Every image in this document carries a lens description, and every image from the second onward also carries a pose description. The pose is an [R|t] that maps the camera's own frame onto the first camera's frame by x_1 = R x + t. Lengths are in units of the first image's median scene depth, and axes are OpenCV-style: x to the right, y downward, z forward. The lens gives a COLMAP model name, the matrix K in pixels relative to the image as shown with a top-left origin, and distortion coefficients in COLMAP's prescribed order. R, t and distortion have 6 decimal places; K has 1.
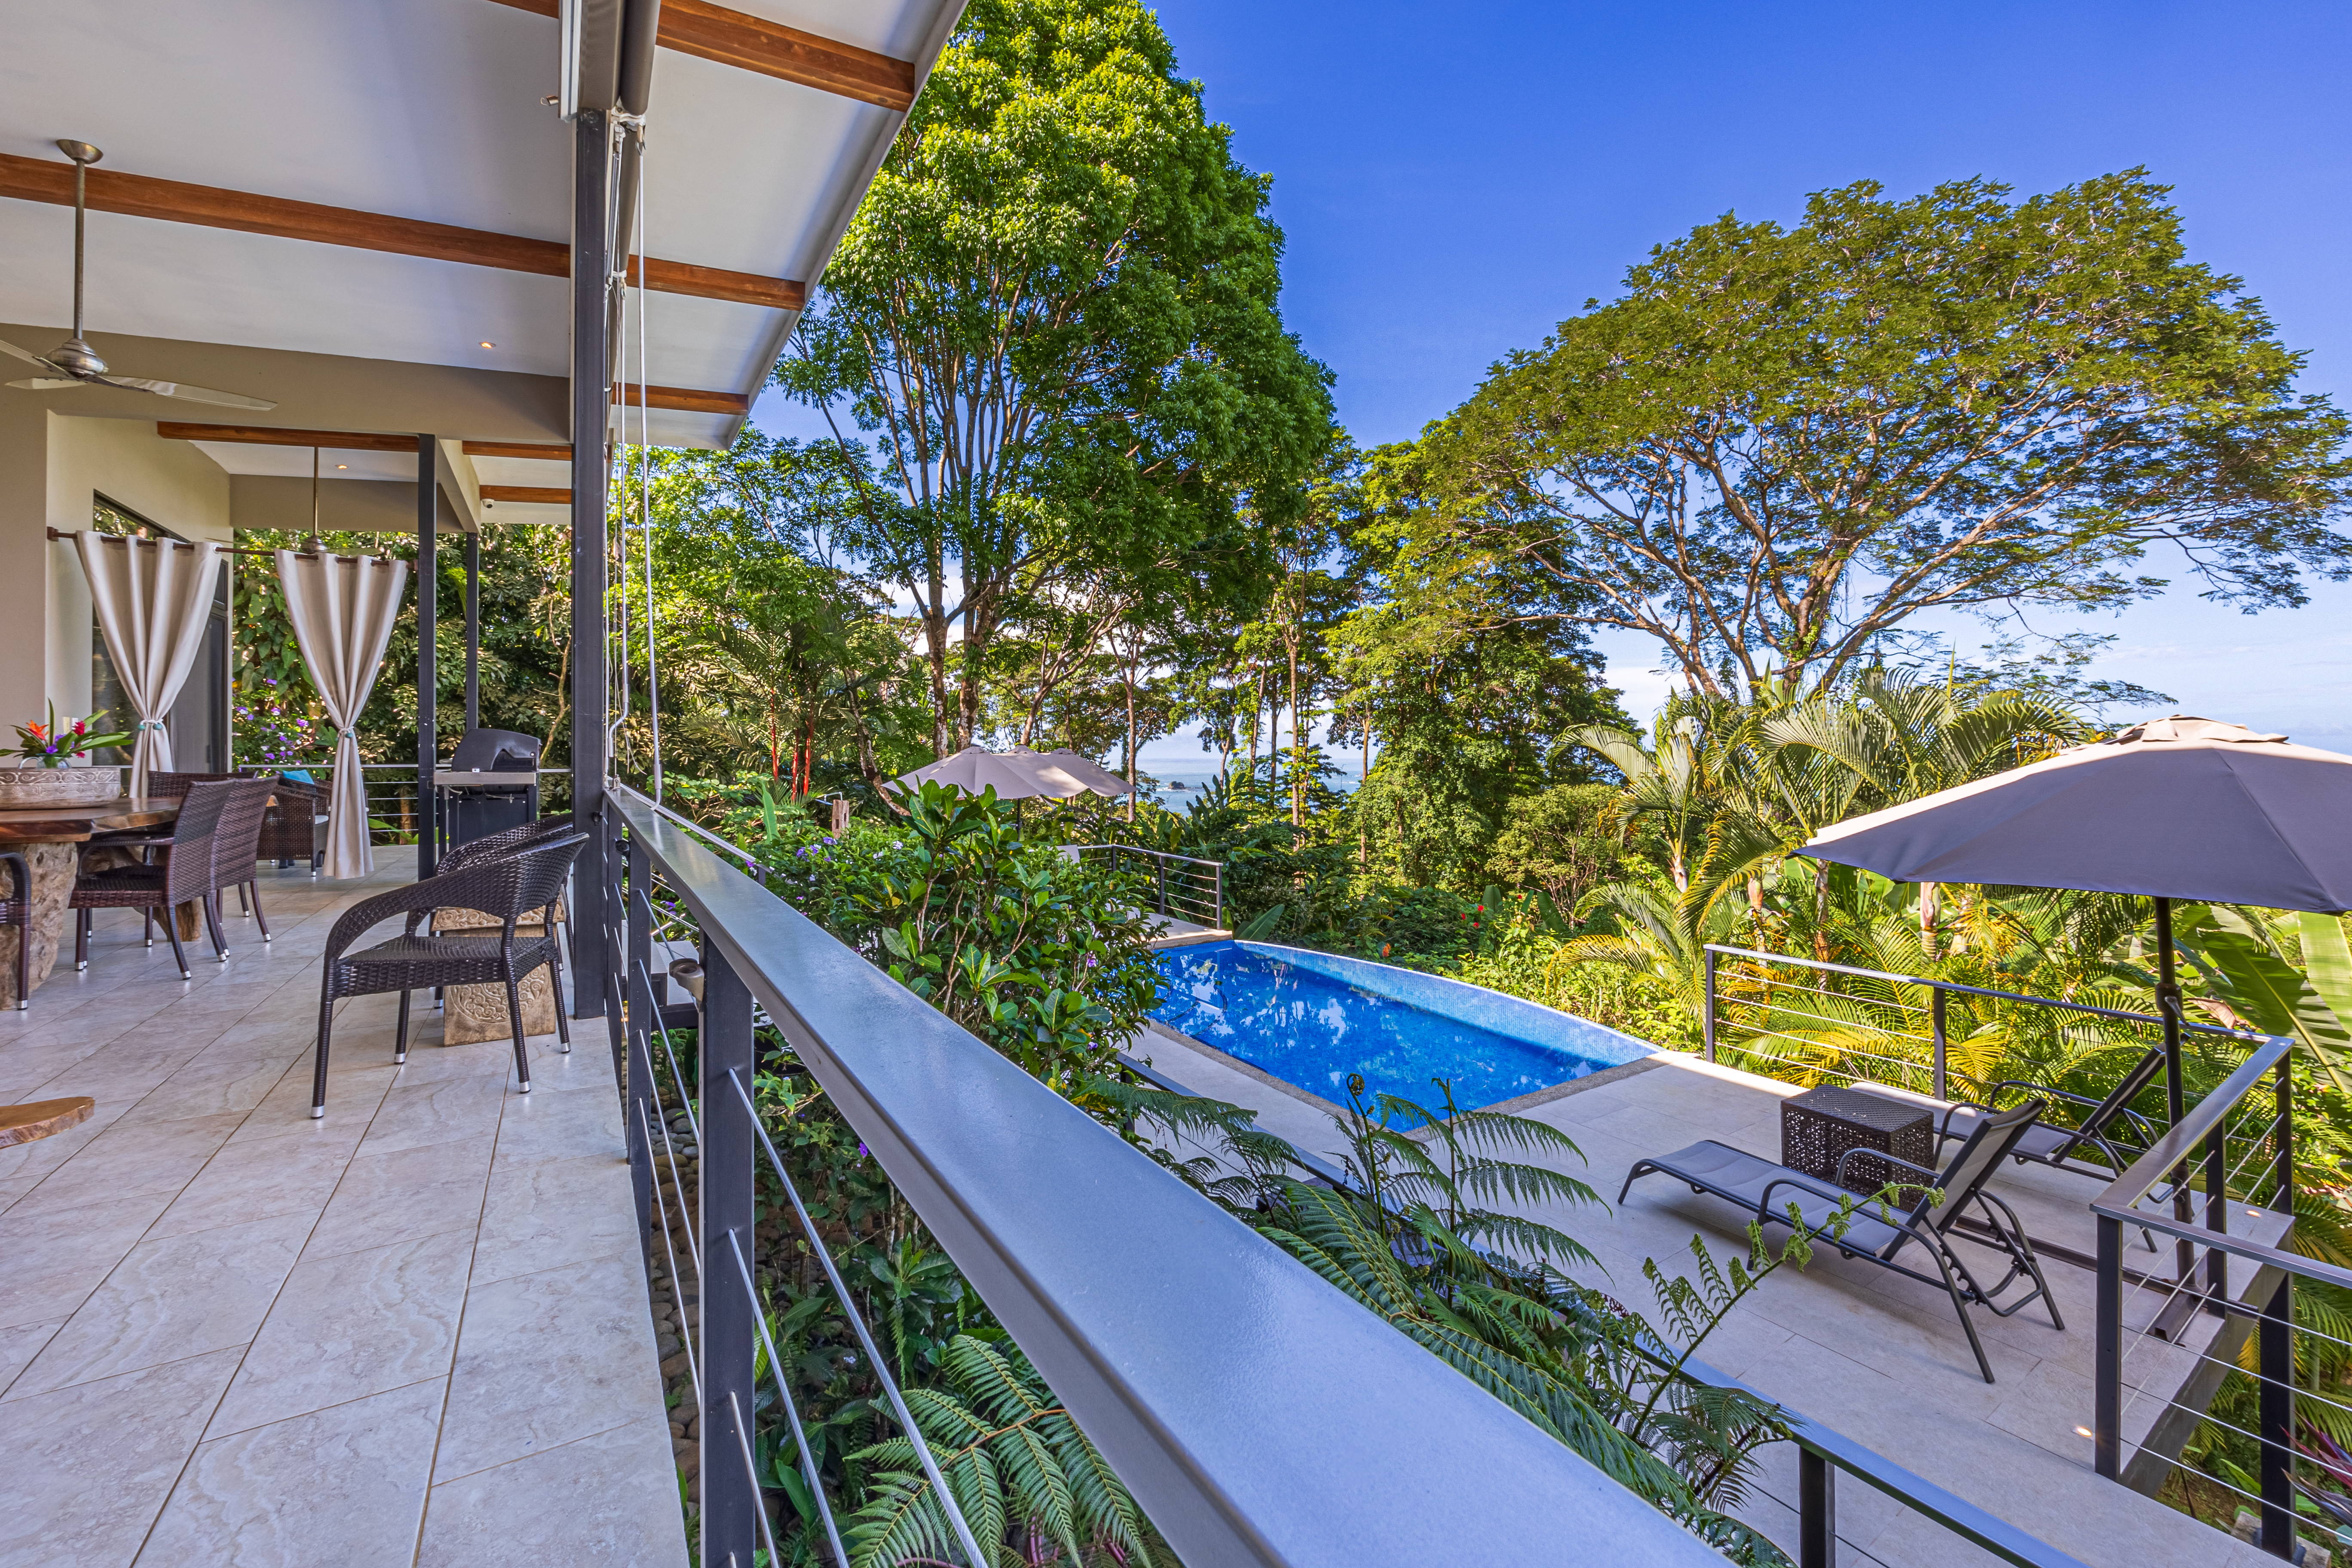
lens RADIAL K [[955.8, 0, 1192.6], [0, 955.8, 746.8], [0, 0, 1]] dist [0.000031, -0.000146]
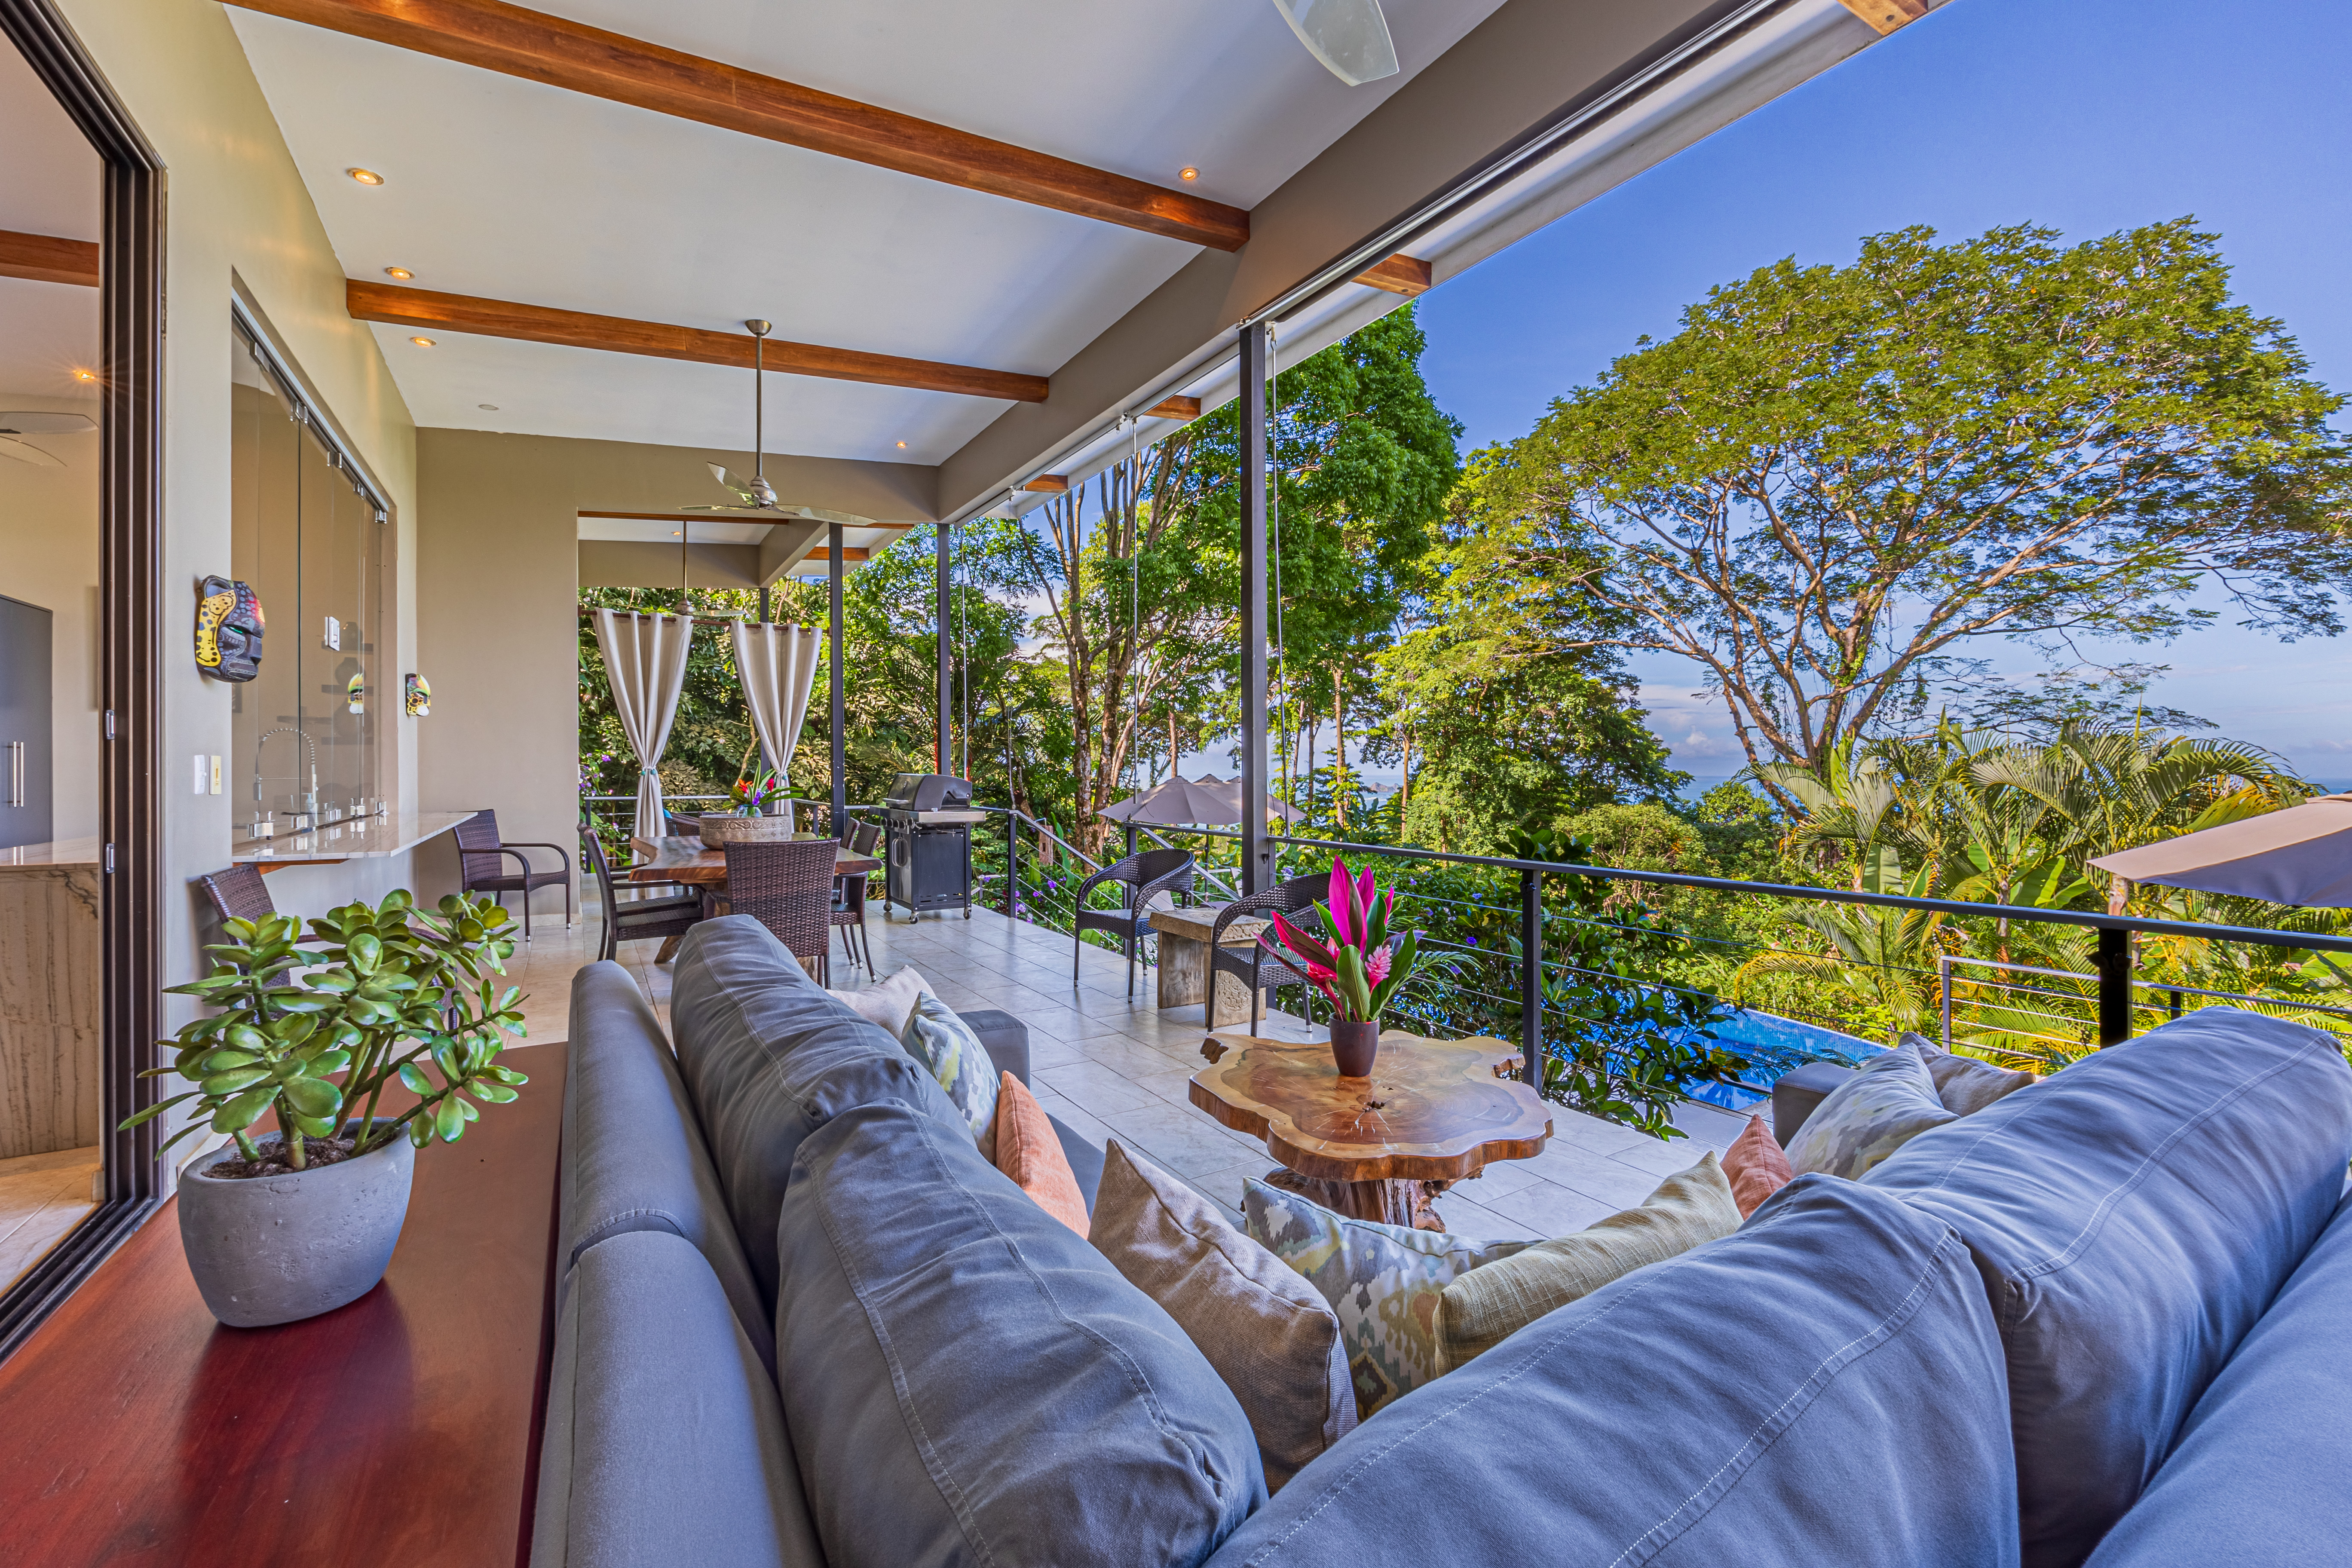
lens RADIAL K [[954.7, 0, 1188.7], [0, 954.7, 763.7], [0, 0, 1]] dist [0.000374, 0.000286]
pose [[1.000000, 0.000897, -0.000037, -0.093986], [-0.000896, 0.999999, 0.001150, -0.007409], [0.000039, -0.001150, 0.999999, -0.042233]]
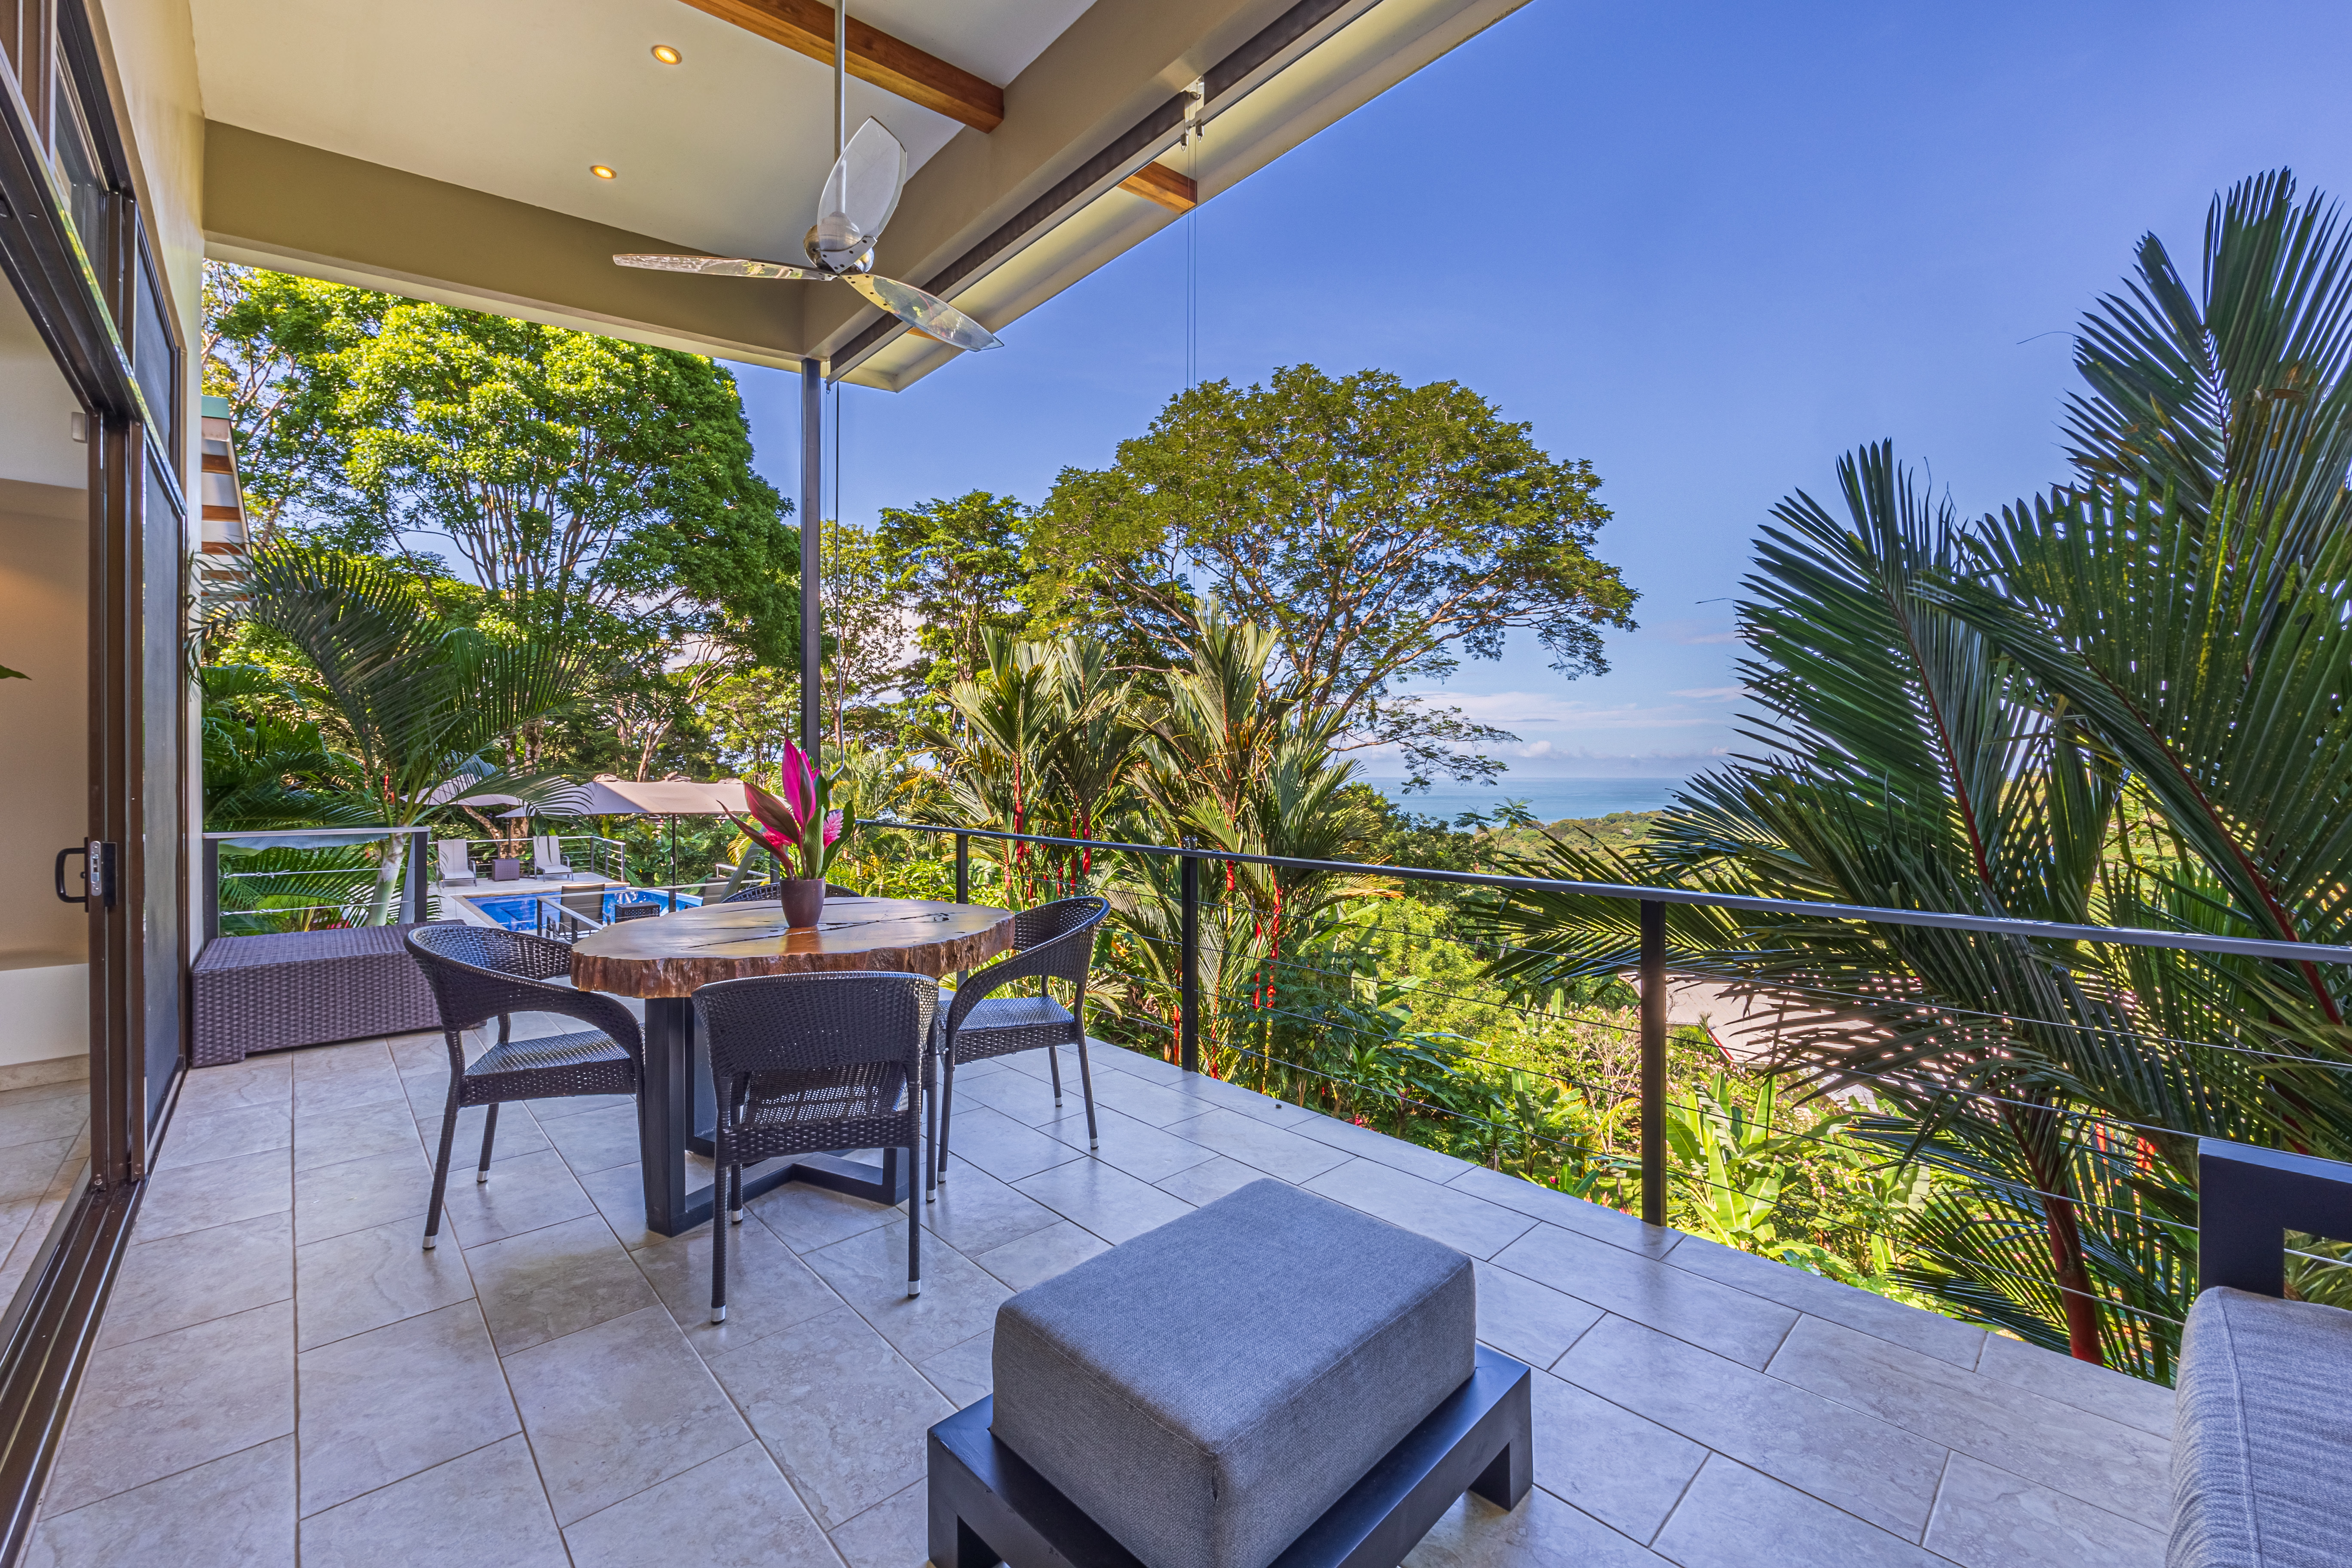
lens RADIAL K [[954.7, 0, 1188.7], [0, 954.7, 763.7], [0, 0, 1]] dist [0.000374, 0.000286]
pose [[0.983069, 0.002992, 0.183212, 0.283080], [-0.002859, 0.999995, -0.000988, -0.008386], [-0.183214, 0.000447, 0.983073, -0.336458]]
